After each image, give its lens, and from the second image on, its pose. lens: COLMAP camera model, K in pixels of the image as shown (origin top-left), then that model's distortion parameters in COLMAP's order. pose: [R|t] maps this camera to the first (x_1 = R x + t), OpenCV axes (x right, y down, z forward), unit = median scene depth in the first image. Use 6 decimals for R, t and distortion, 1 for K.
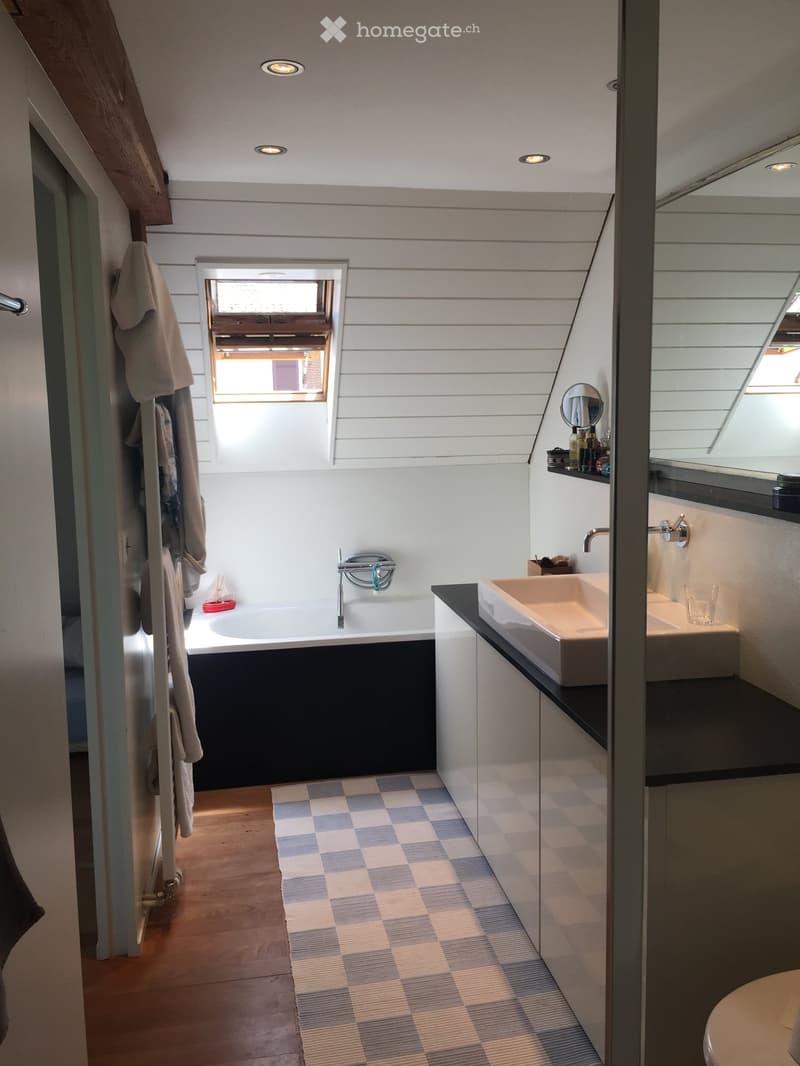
lens RADIAL K [[947.8, 0, 402.5], [0, 947.8, 533.5], [0, 0, 1]] dist [0.060101, 0.004934]
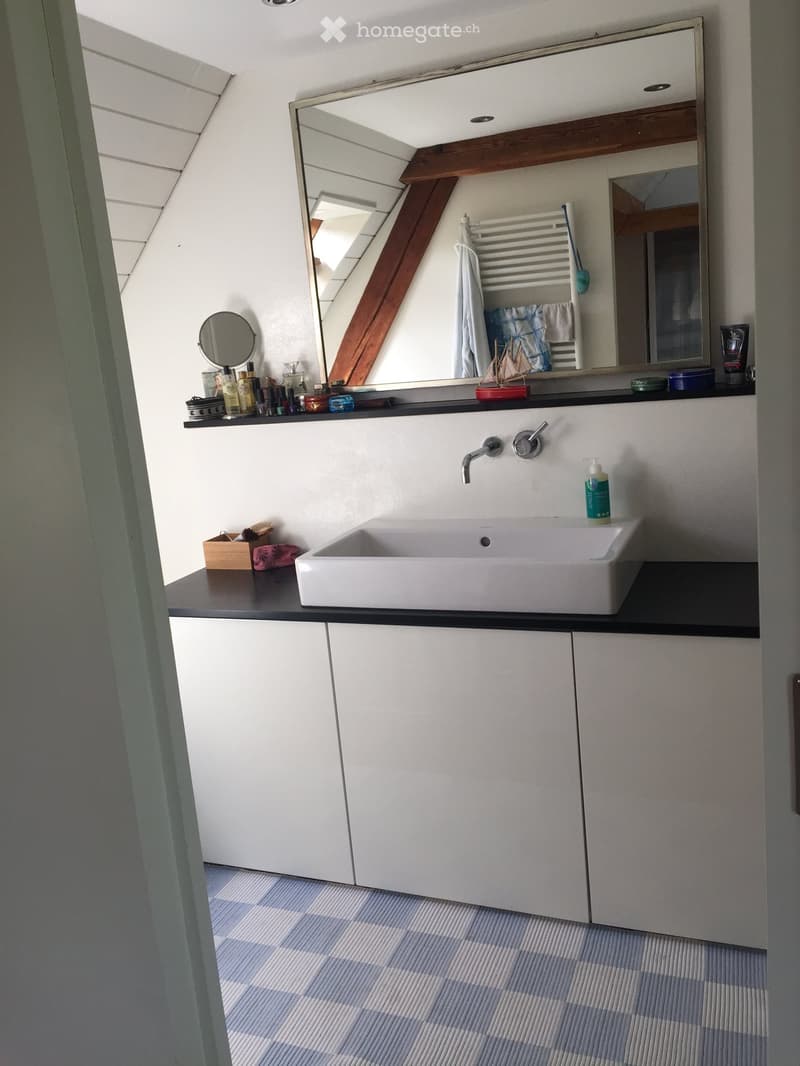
lens RADIAL K [[947.8, 0, 397.3], [0, 947.8, 531.8], [0, 0, 1]] dist [0.060101, 0.004934]
pose [[0.534180, -0.203179, 0.820591, -0.488679], [0.200302, 0.973467, 0.110641, -0.039414], [-0.821298, 0.105264, 0.560703, 0.492876]]
